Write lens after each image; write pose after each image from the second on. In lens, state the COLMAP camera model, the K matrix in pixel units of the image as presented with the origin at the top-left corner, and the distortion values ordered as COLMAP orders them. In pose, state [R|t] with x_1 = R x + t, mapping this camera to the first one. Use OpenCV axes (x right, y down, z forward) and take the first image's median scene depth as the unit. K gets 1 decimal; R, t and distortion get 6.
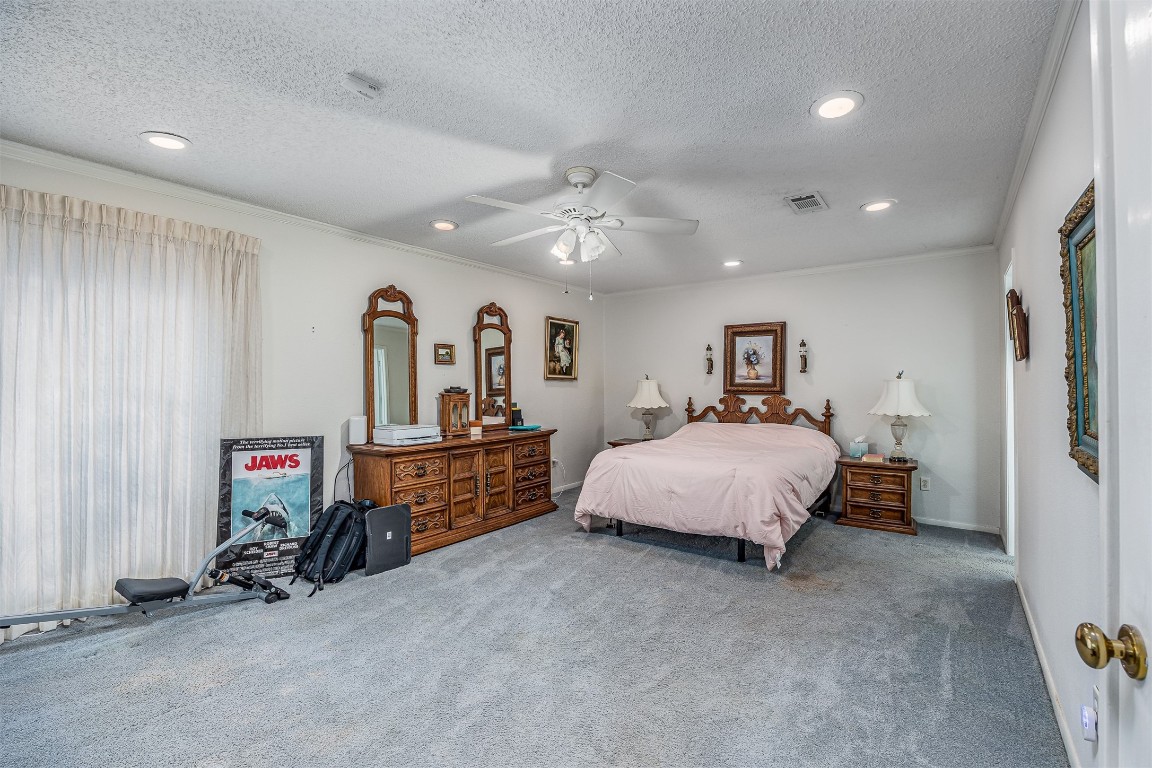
lens RADIAL K [[497.9, 0, 575.2], [0, 497.9, 381.6], [0, 0, 1]] dist [-0.009676, 0.000996]
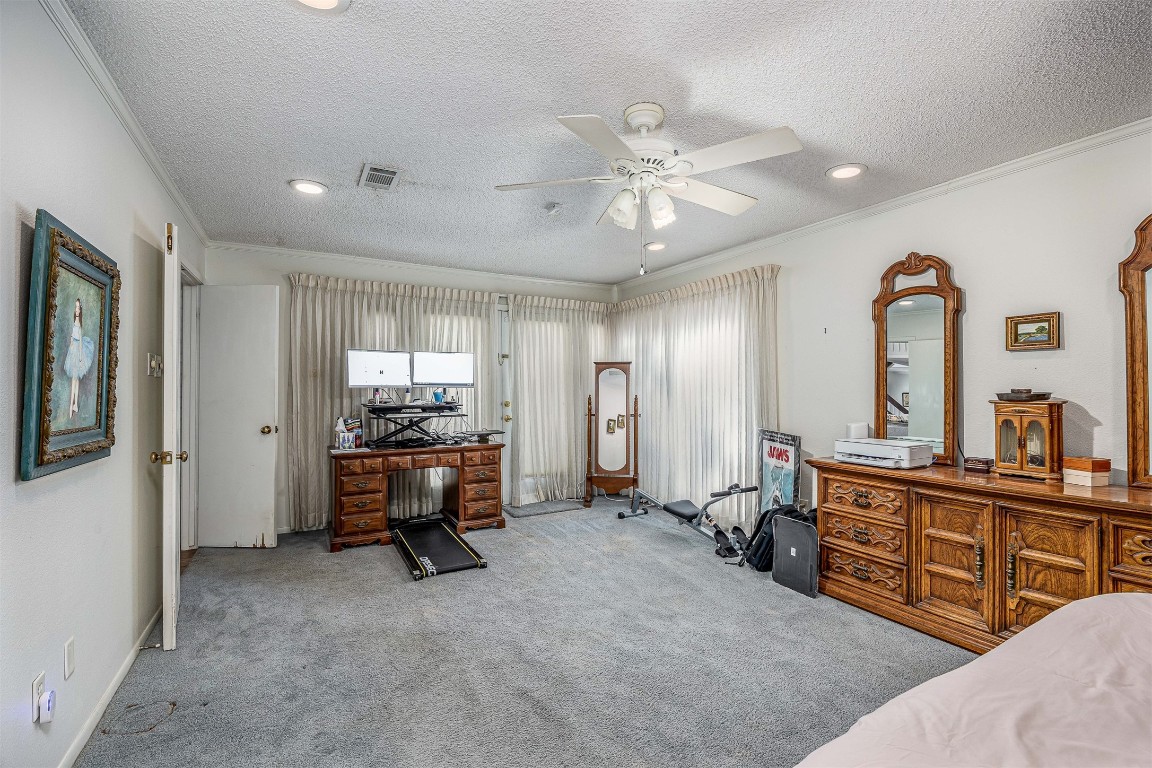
lens RADIAL K [[497.9, 0, 576.1], [0, 497.9, 385.4], [0, 0, 1]] dist [-0.009676, 0.000996]
pose [[-0.391437, 0.006275, -0.920184, 0.529157], [0.016398, 0.999866, -0.000158, -0.002904], [0.920059, -0.015151, -0.391487, 0.847181]]
